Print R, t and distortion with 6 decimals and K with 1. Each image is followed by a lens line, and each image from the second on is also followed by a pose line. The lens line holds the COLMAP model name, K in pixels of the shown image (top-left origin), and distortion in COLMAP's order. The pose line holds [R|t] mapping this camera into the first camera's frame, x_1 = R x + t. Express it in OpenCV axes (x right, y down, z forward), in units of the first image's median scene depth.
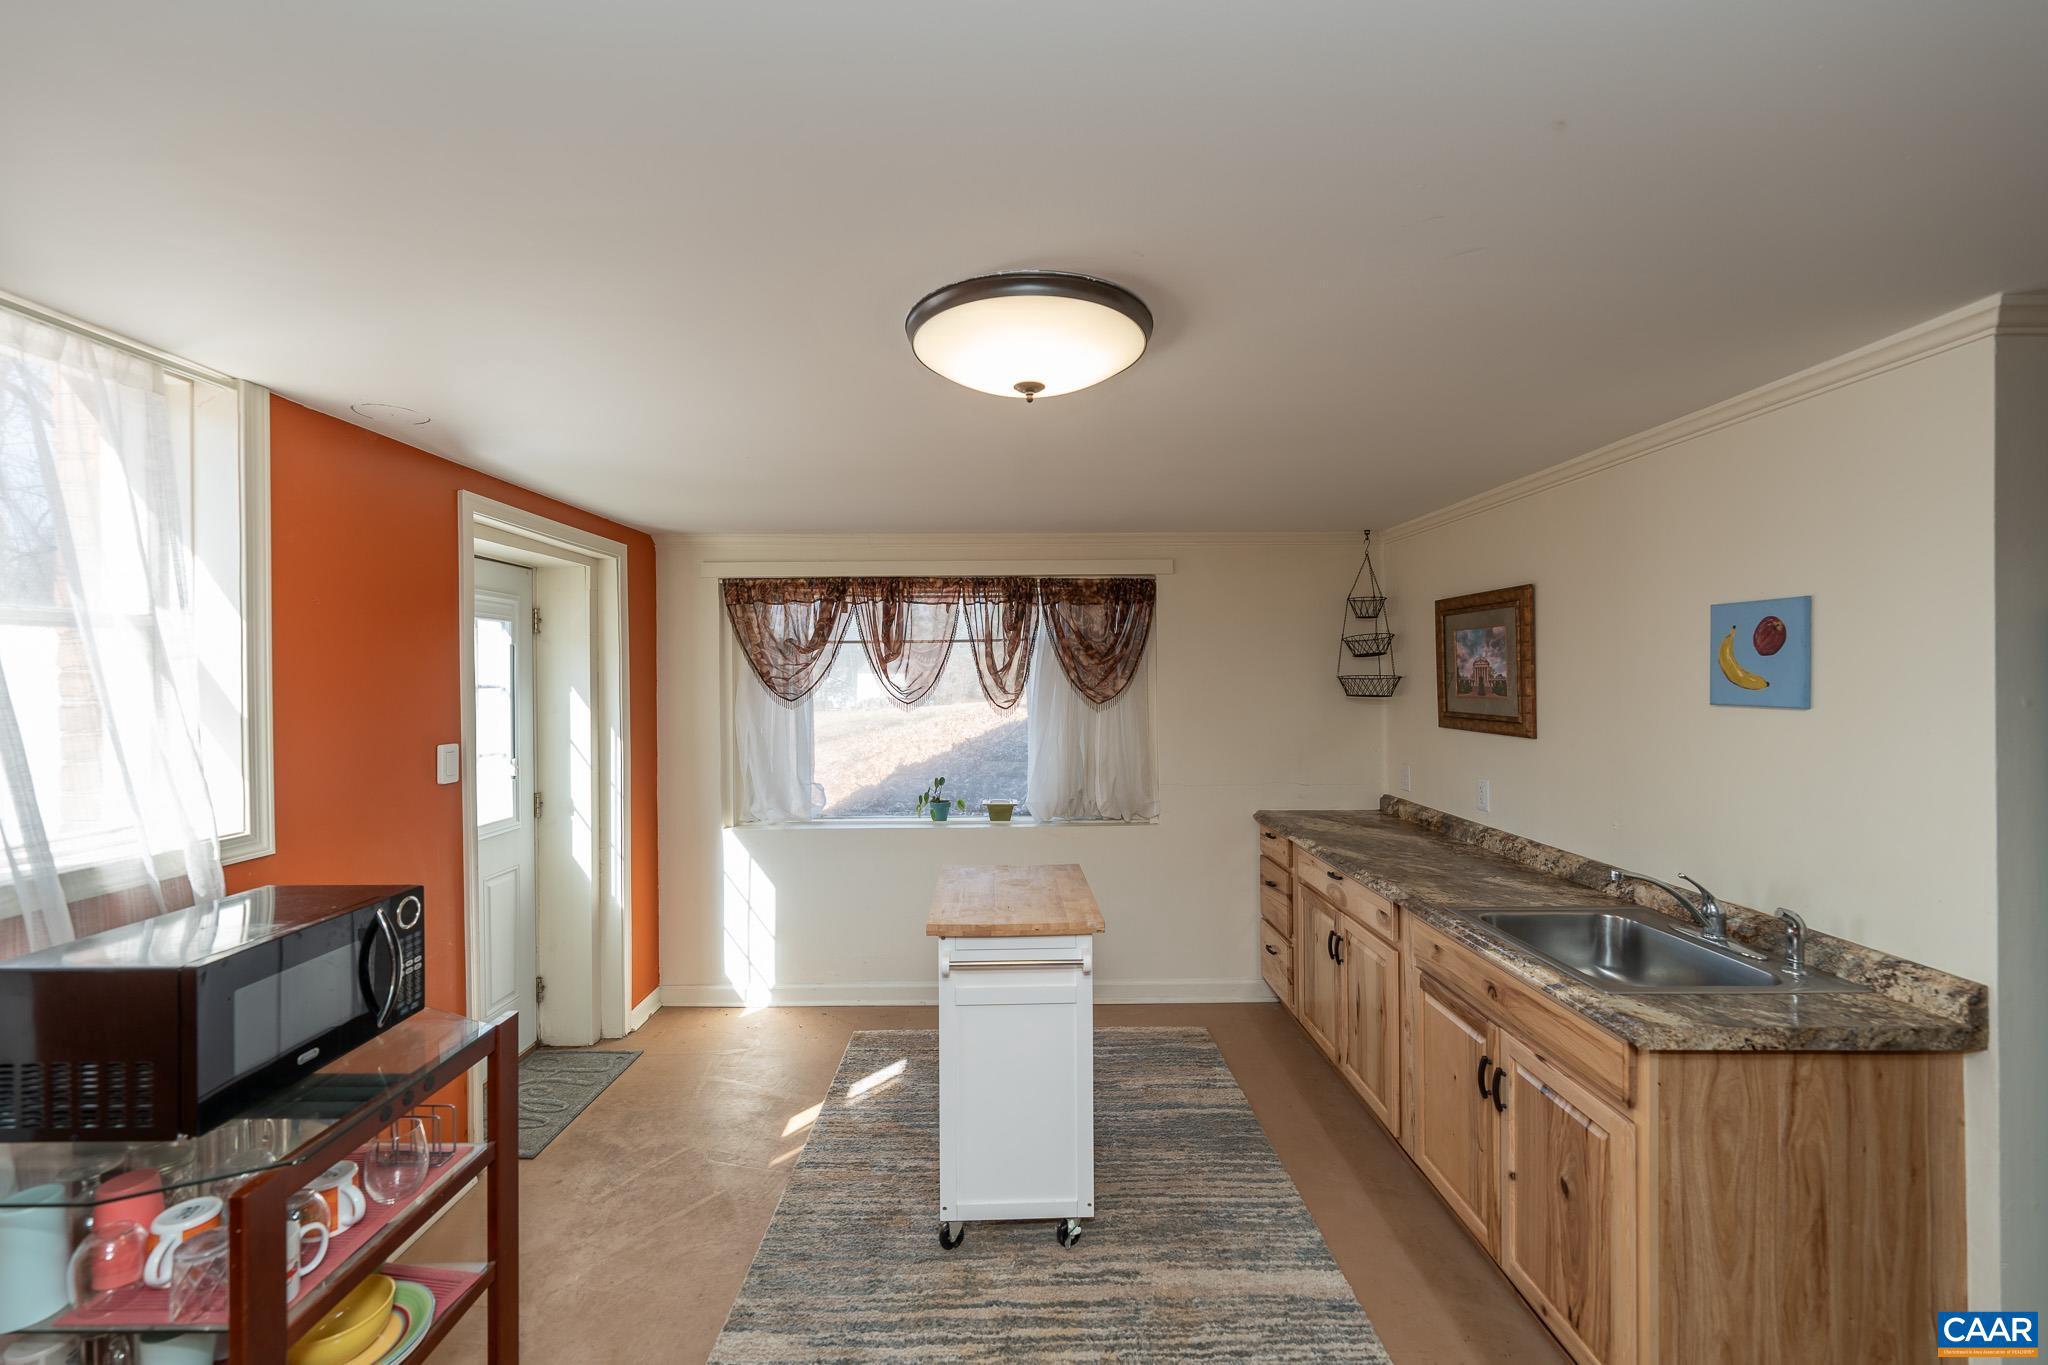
lens RADIAL K [[824.9, 0, 1021.4], [0, 824.9, 671.4], [0, 0, 1]] dist [0.000314, 0.000119]
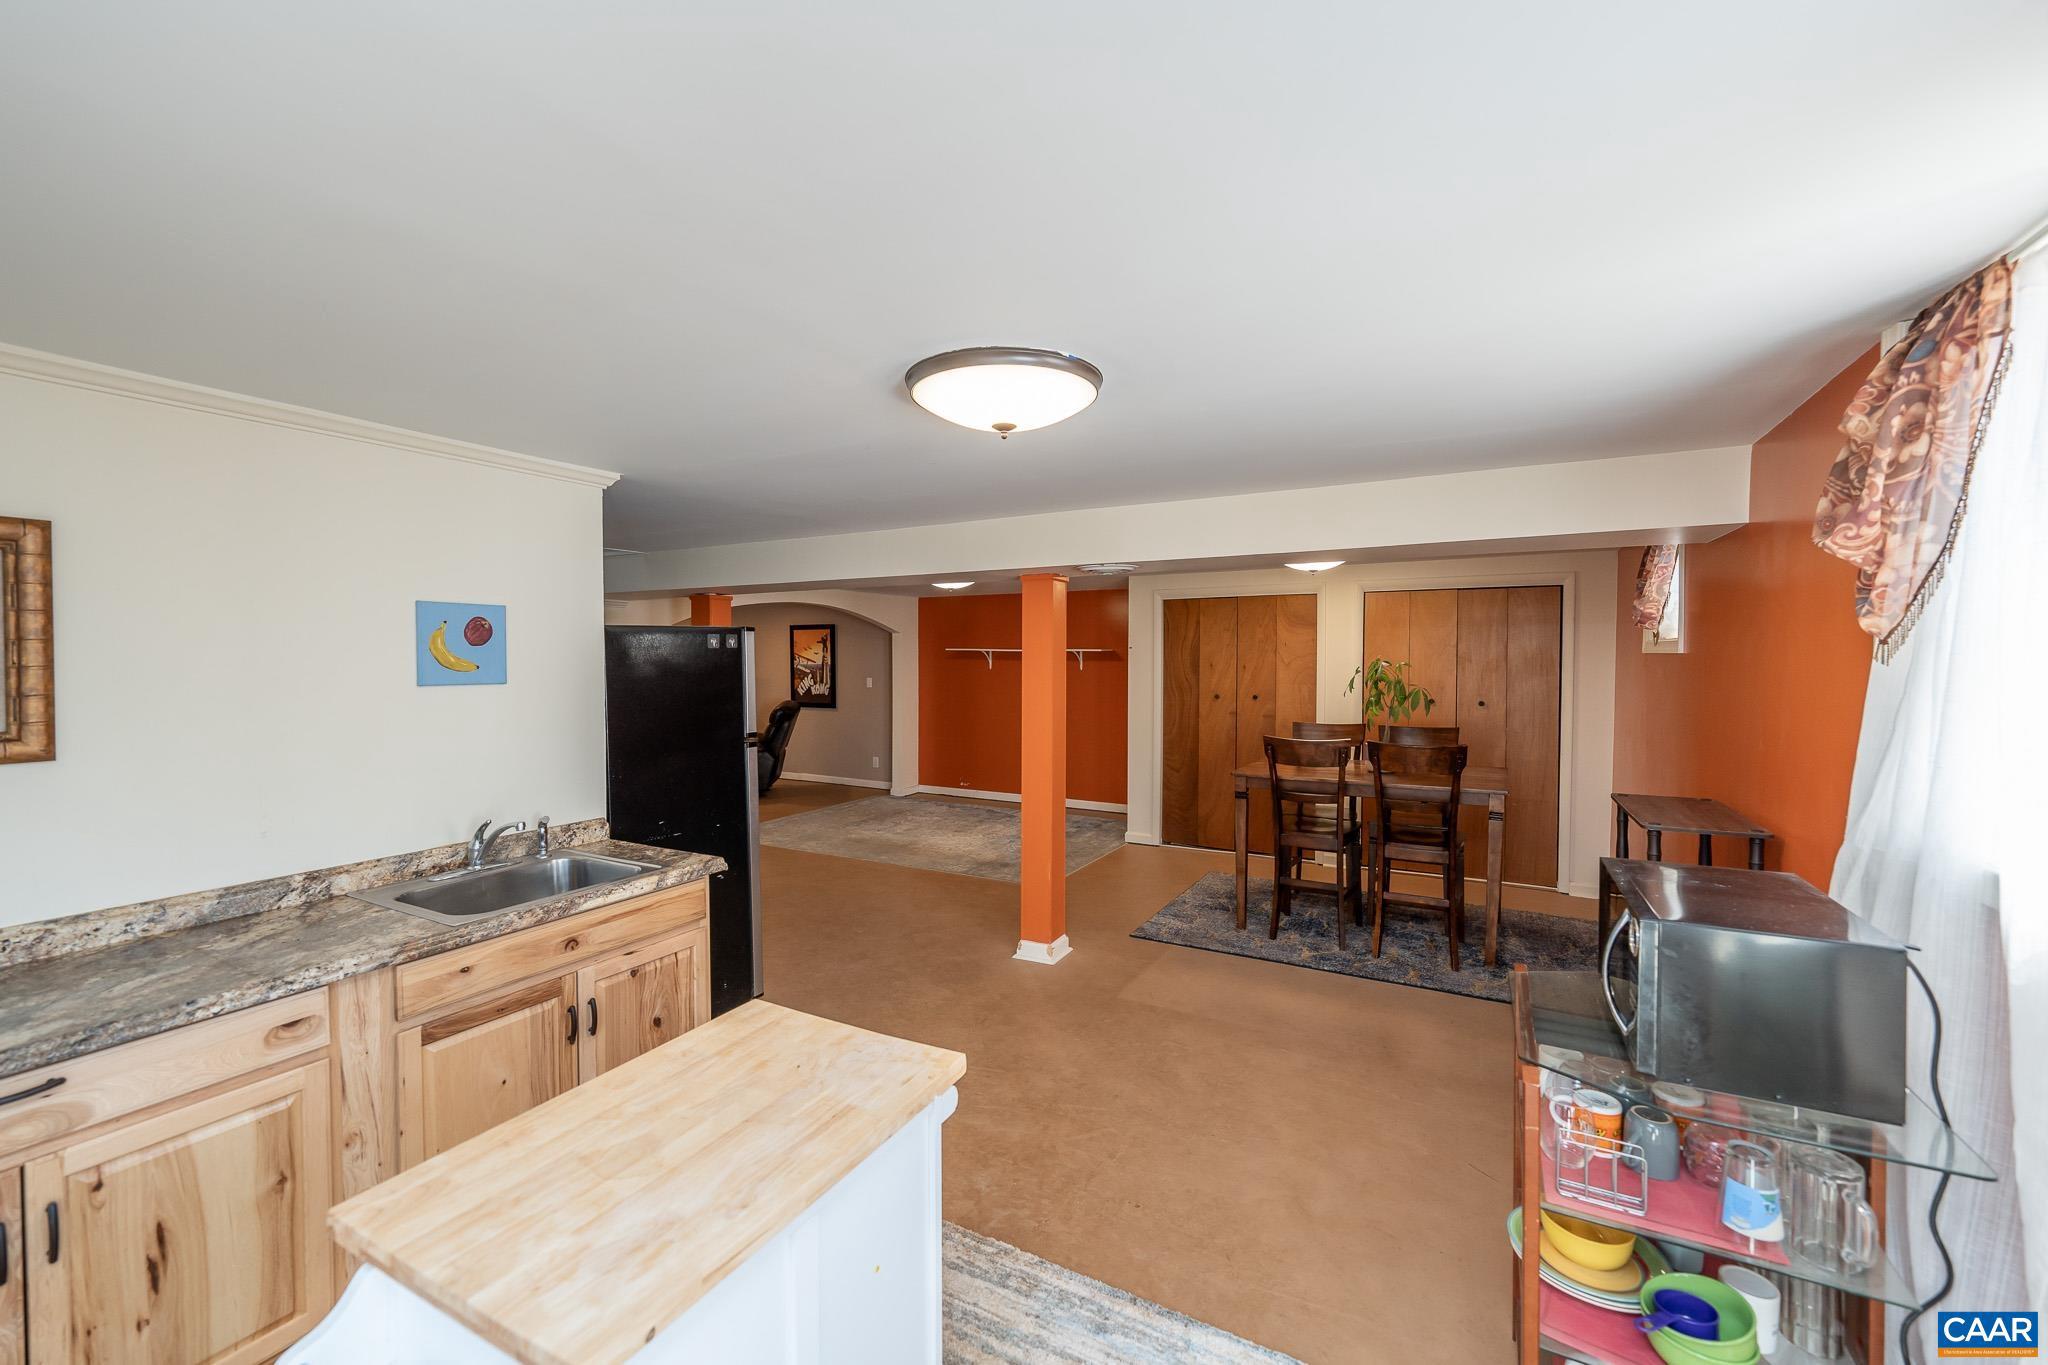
lens RADIAL K [[824.9, 0, 1021.4], [0, 824.9, 671.4], [0, 0, 1]] dist [0.000314, 0.000119]
pose [[-0.872560, -0.005010, 0.488482, -0.479798], [0.001323, 0.999920, 0.012618, 0.006076], [-0.488505, 0.011656, -0.872483, 1.602089]]
